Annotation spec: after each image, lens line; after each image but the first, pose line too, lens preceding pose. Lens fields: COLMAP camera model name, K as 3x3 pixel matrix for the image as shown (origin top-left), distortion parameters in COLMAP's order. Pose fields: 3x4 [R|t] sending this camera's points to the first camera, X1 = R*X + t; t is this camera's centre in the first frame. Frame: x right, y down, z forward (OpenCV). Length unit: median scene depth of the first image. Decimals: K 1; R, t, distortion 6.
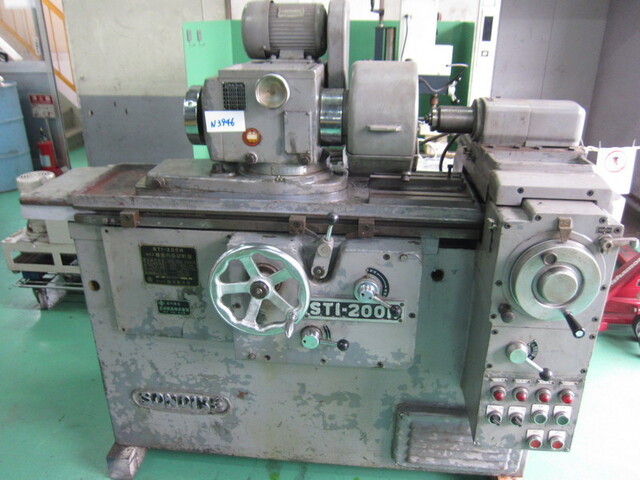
lens RADIAL K [[529.8, 0, 320.0], [0, 529.8, 240.0], [0, 0, 1]] dist [-0.047033, 0.006785]
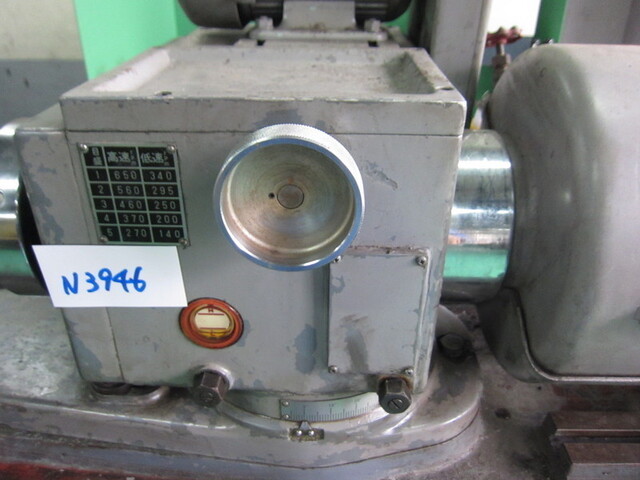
lens RADIAL K [[529.8, 0, 320.0], [0, 529.8, 240.0], [0, 0, 1]] dist [-0.047033, 0.006785]
pose [[0.997374, -0.029409, 0.066179, -0.087026], [0.022433, 0.994346, 0.103791, -0.265753], [-0.068857, -0.102034, 0.992395, 0.709563]]
